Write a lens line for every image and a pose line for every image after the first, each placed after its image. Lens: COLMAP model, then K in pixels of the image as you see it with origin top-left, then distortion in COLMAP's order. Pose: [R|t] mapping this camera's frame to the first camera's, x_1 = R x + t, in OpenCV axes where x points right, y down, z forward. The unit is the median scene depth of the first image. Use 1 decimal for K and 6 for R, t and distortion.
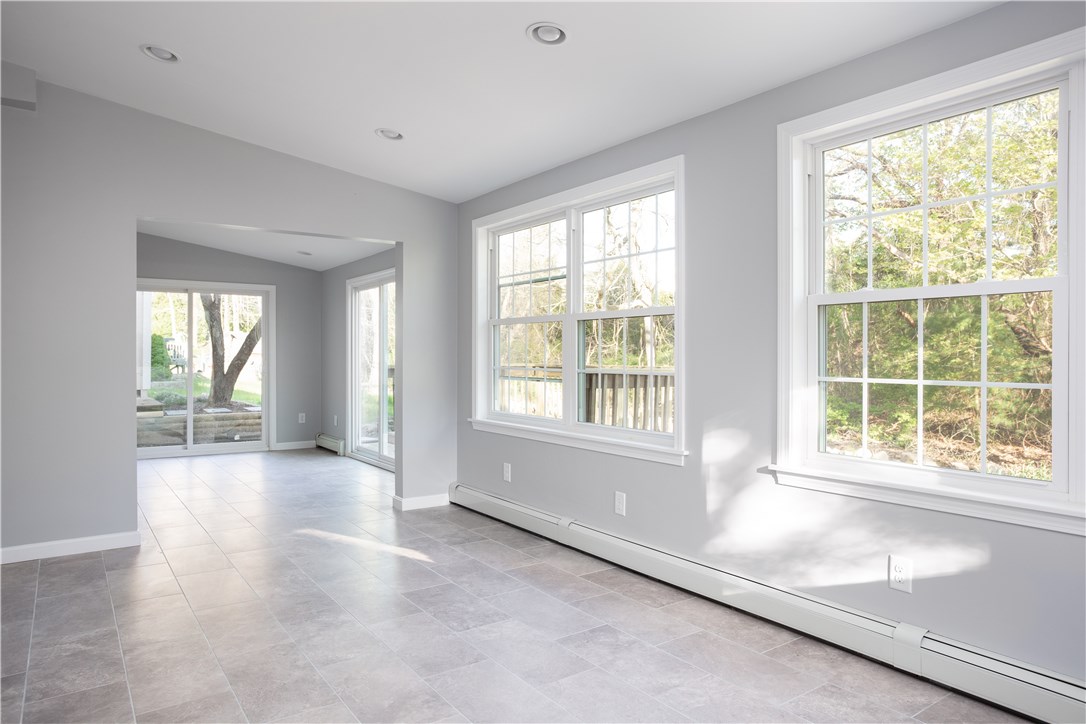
lens RADIAL K [[727.7, 0, 542.0], [0, 727.7, 362.9], [0, 0, 1]] dist [-0.028159, -0.000854]
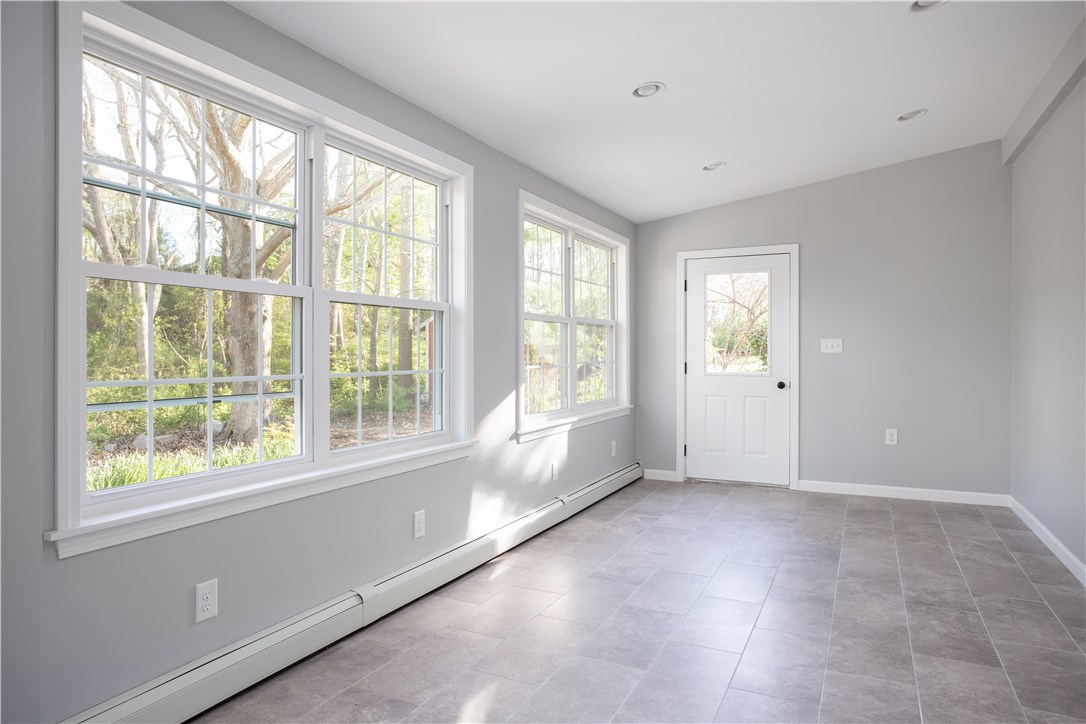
lens RADIAL K [[667.4, 0, 537.4], [0, 667.4, 361.9], [0, 0, 1]] dist [-0.000755, 0.003657]
pose [[-0.499460, -0.010577, 0.866273, -0.578926], [0.001513, 0.999913, 0.013081, -0.010357], [-0.866336, 0.007844, -0.499400, 1.128710]]
